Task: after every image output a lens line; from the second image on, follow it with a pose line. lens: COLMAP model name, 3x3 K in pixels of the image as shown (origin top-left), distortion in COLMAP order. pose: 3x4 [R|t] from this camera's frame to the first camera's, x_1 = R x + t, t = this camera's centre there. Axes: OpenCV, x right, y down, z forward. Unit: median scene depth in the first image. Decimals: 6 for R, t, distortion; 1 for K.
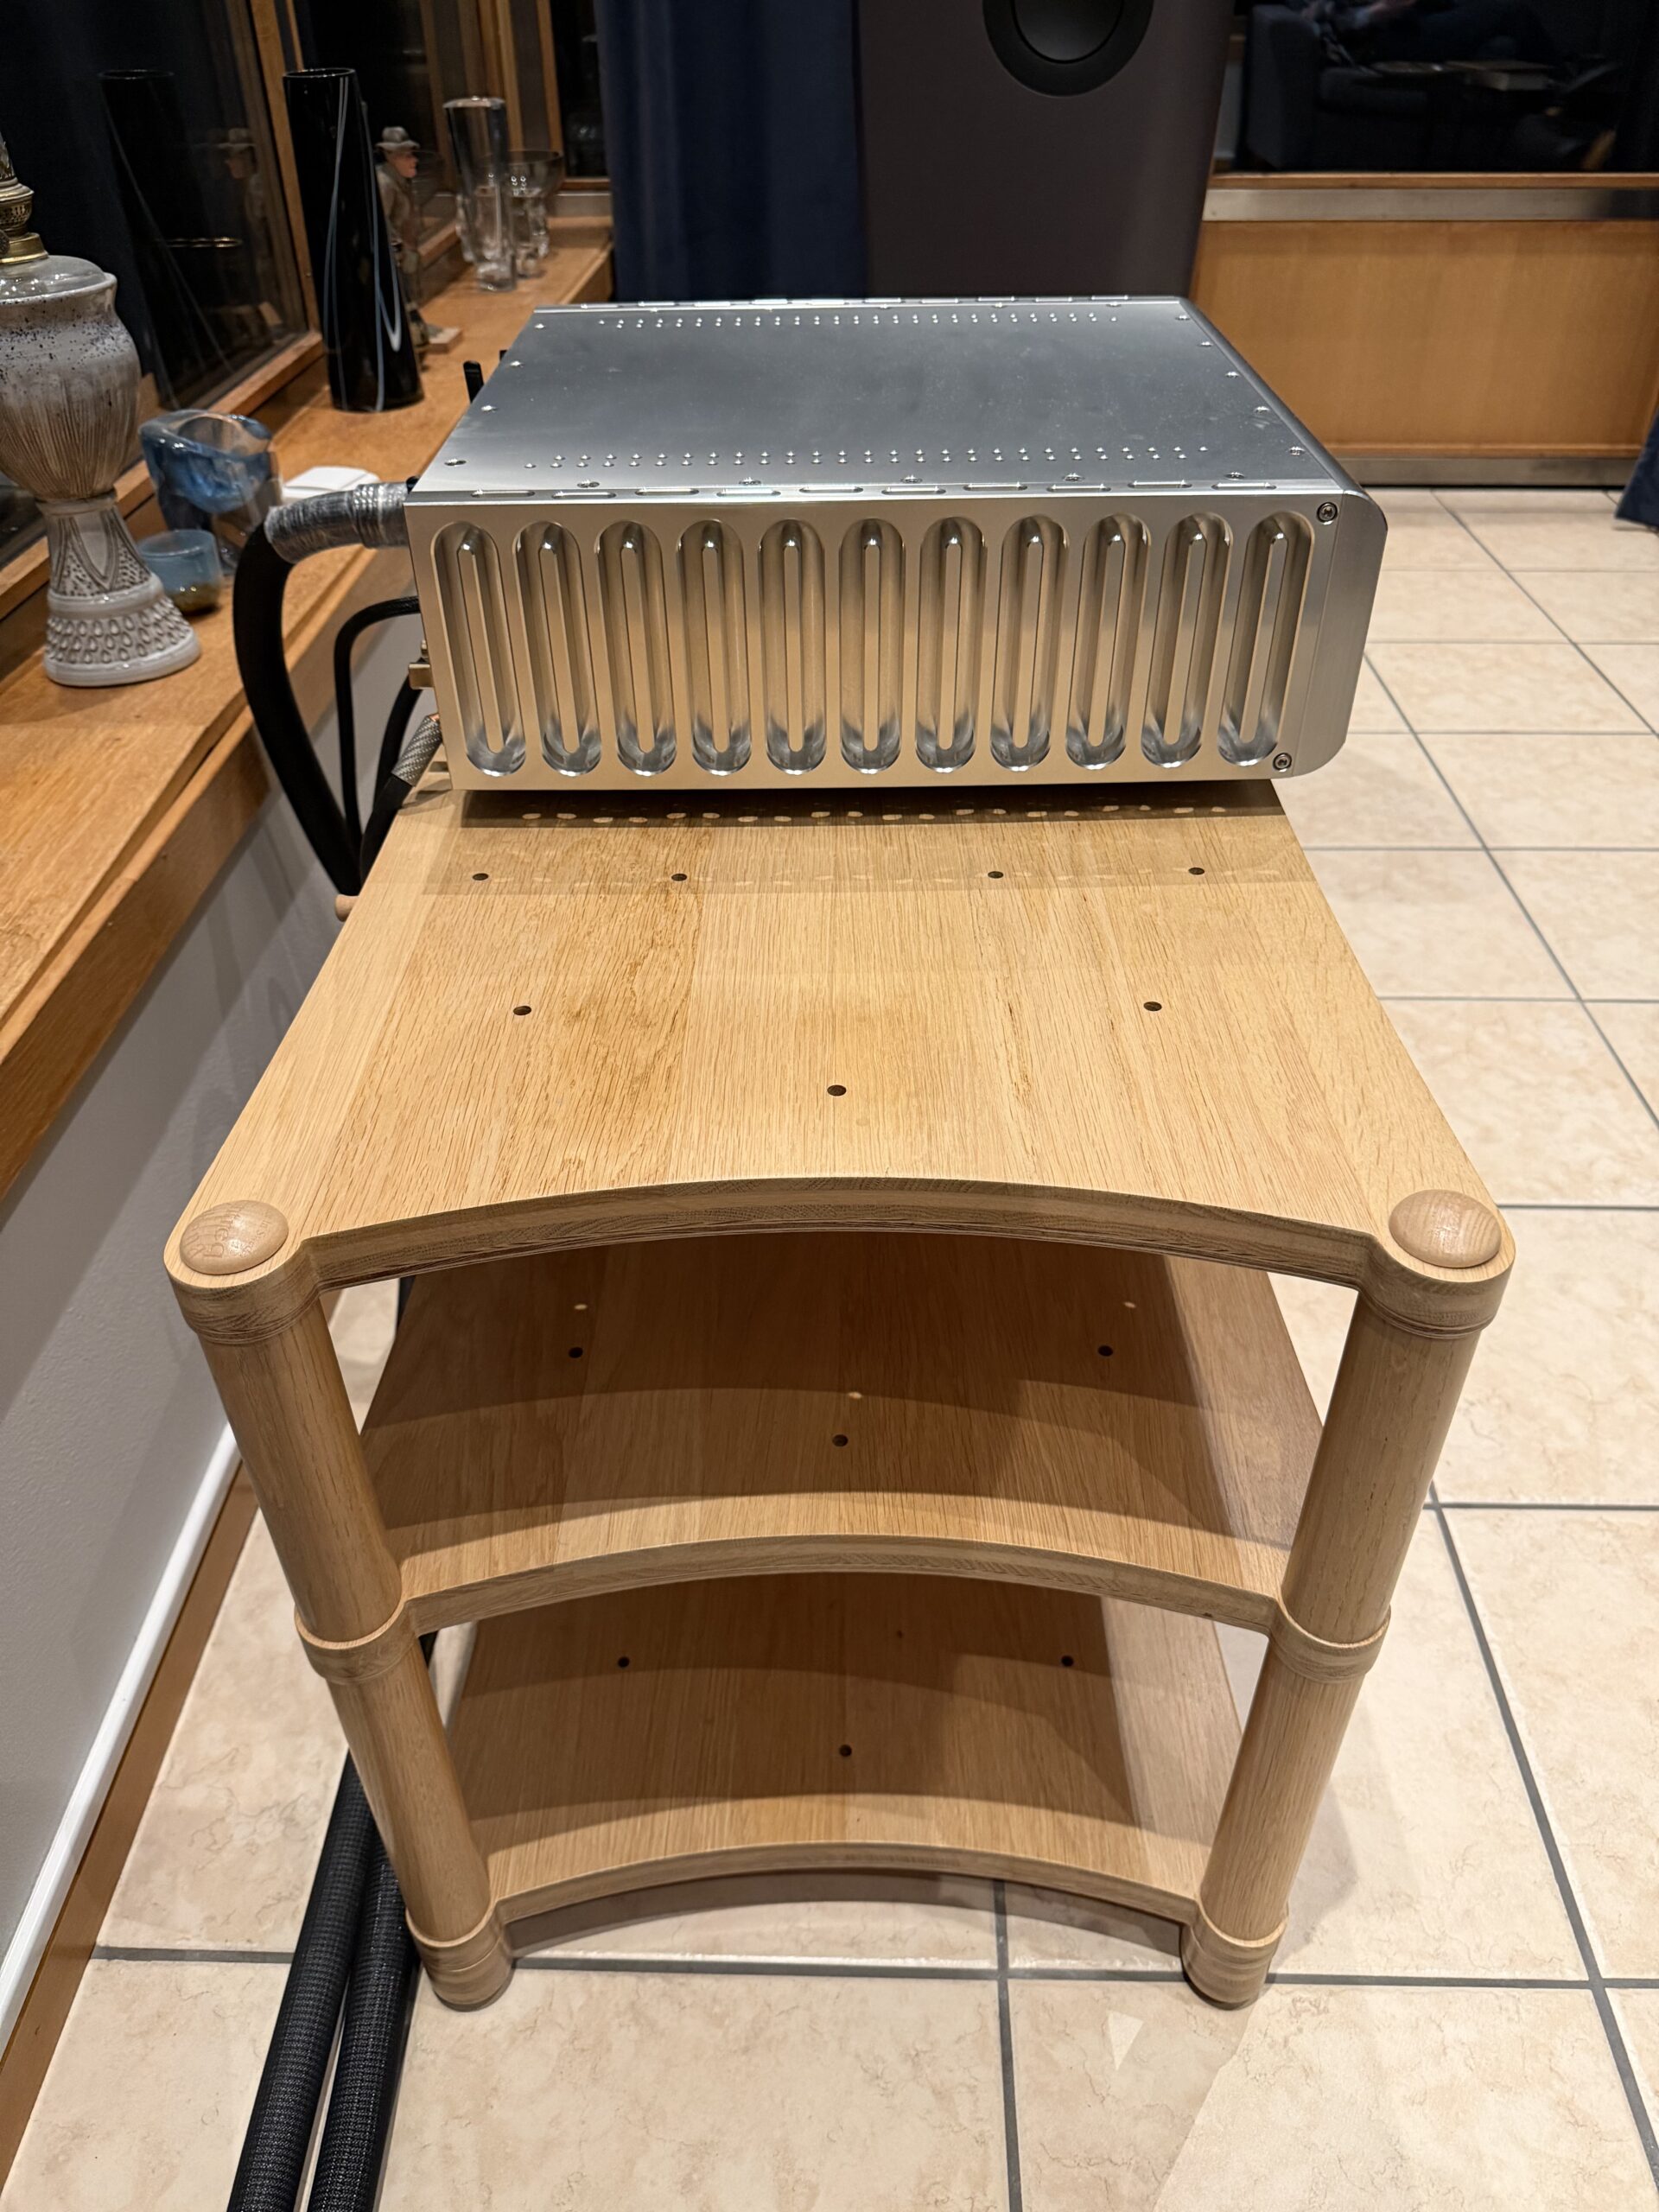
lens RADIAL K [[1601.6, 0, 799.8], [0, 1601.6, 1117.0], [0, 0, 1]] dist [-0.010380, -0.004403]
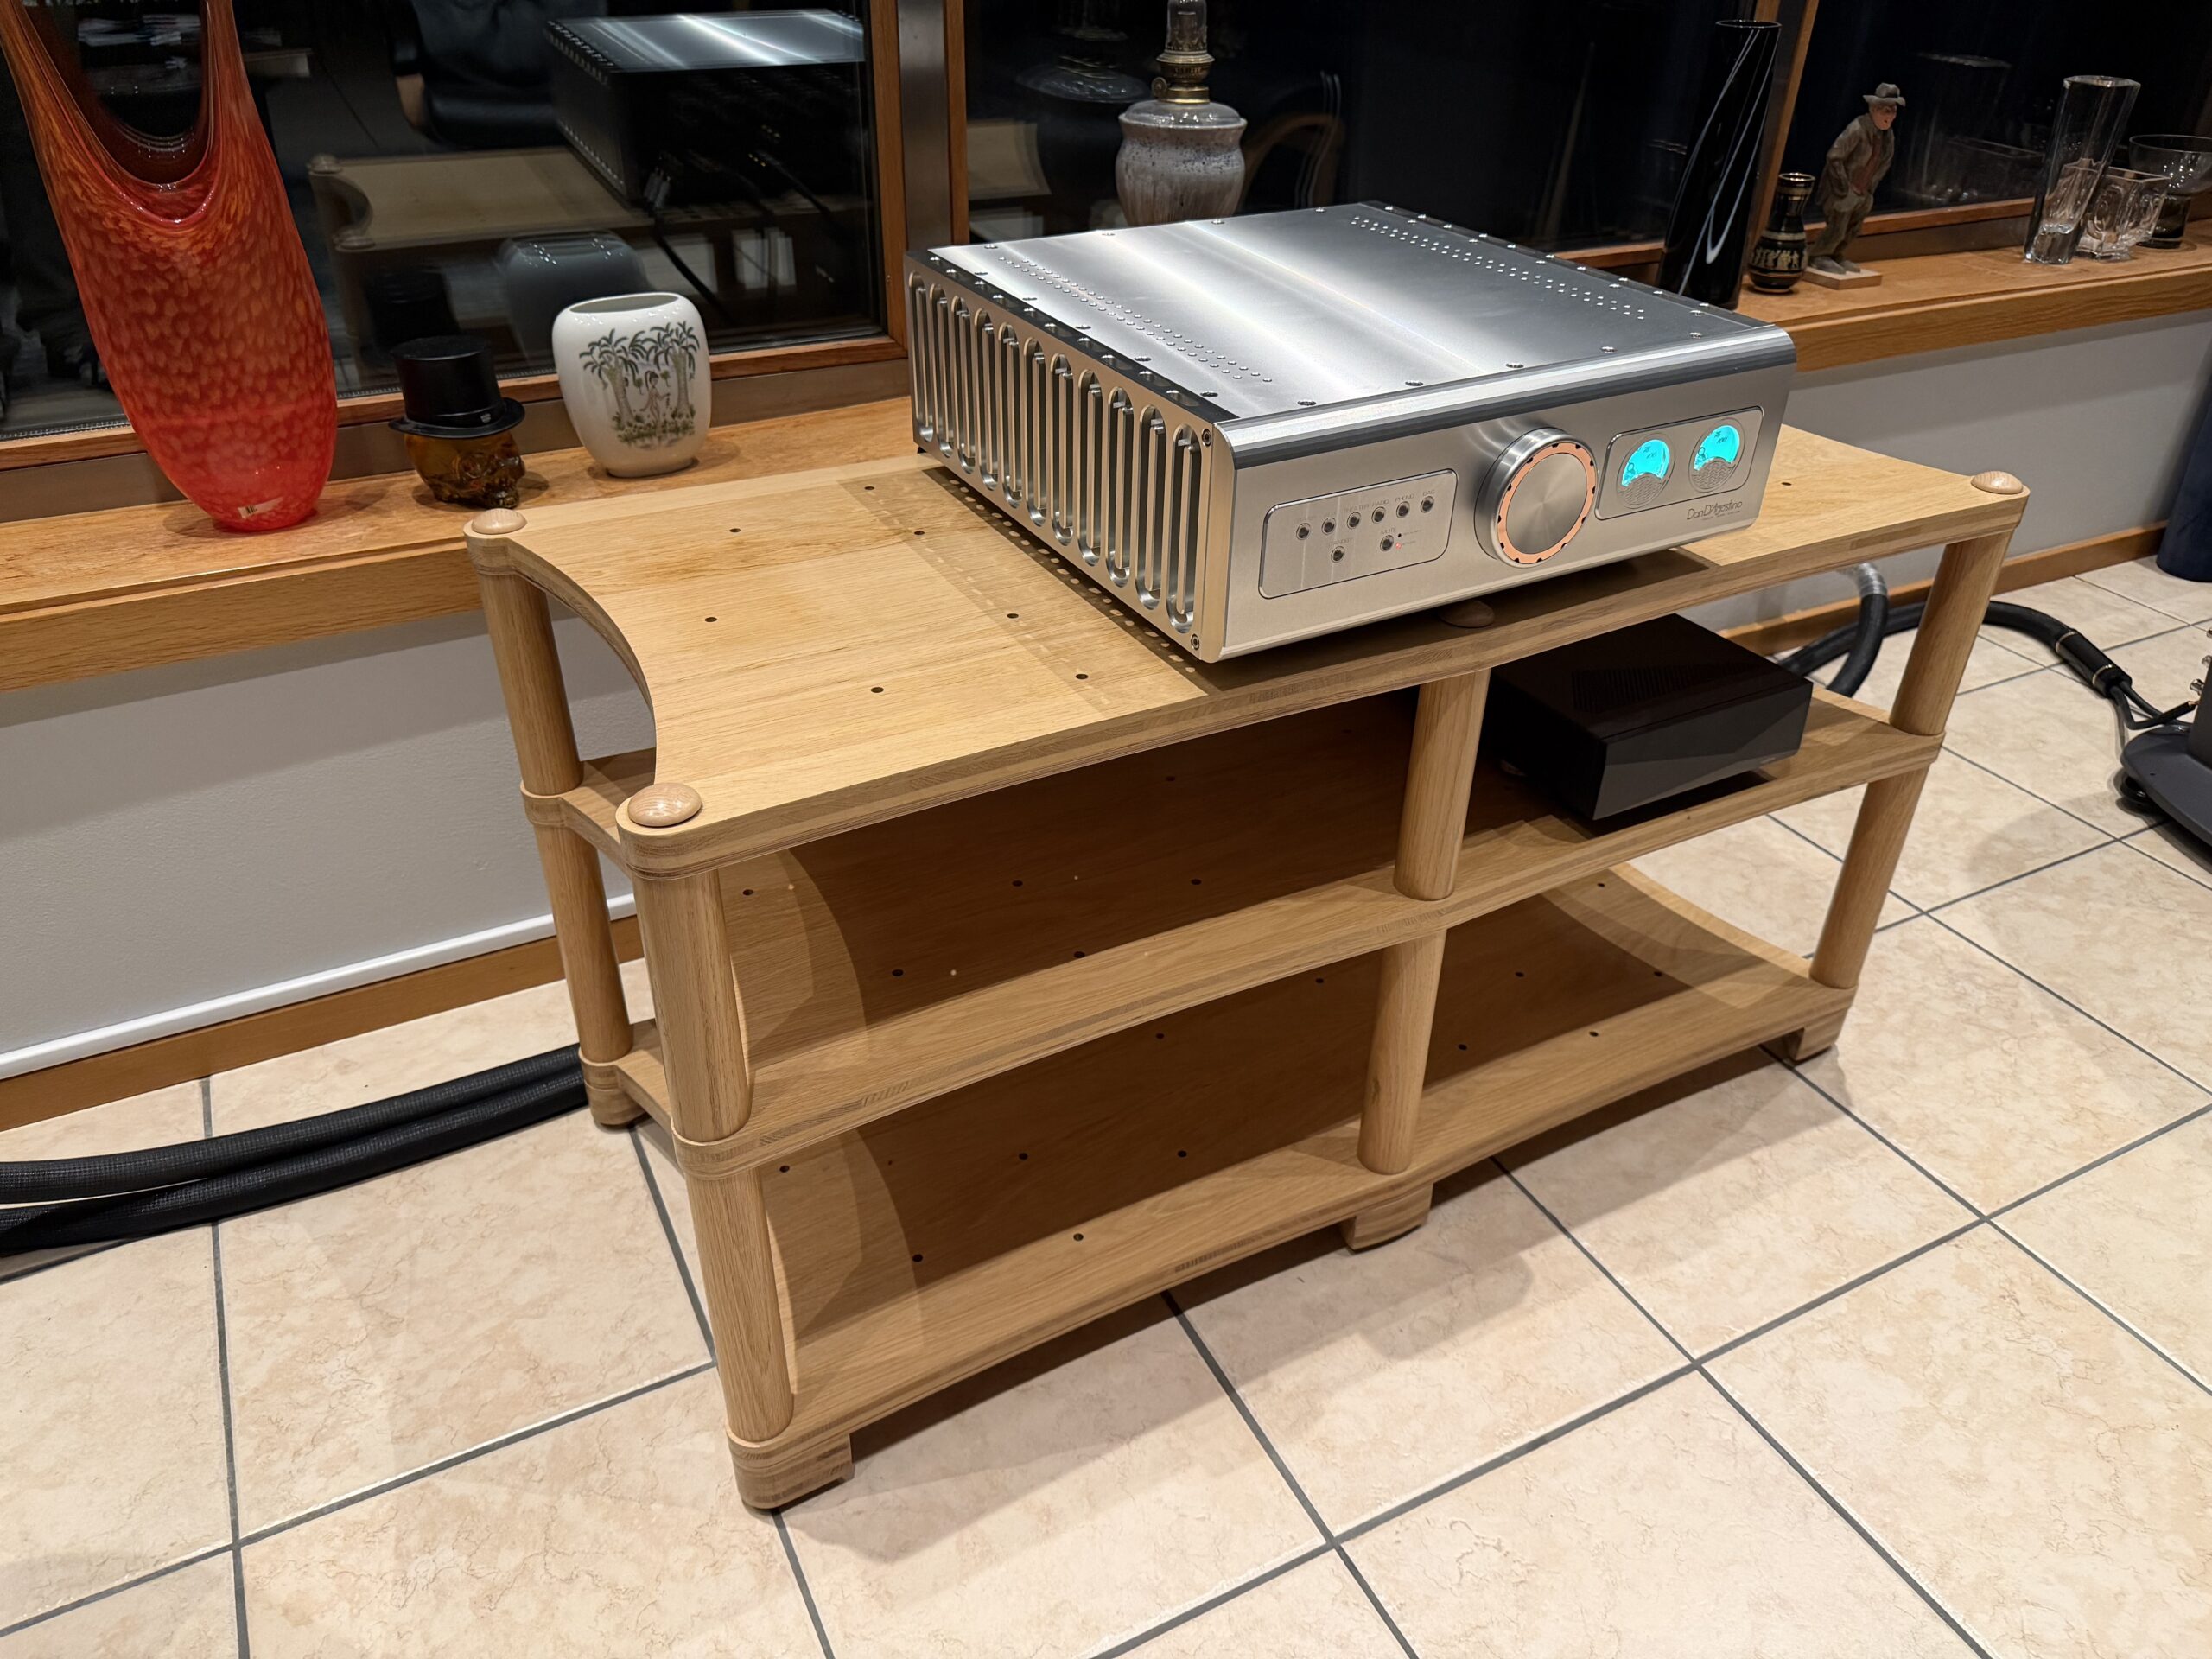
lens RADIAL K [[1572.3, 0, 1106.0], [0, 1572.3, 829.5], [0, 0, 1]] dist [0.028111, -0.037634]
pose [[0.487089, 0.492811, -0.721028, 1.063373], [-0.553043, 0.813014, 0.182076, -0.256070], [0.675935, 0.310072, 0.668556, 0.204567]]
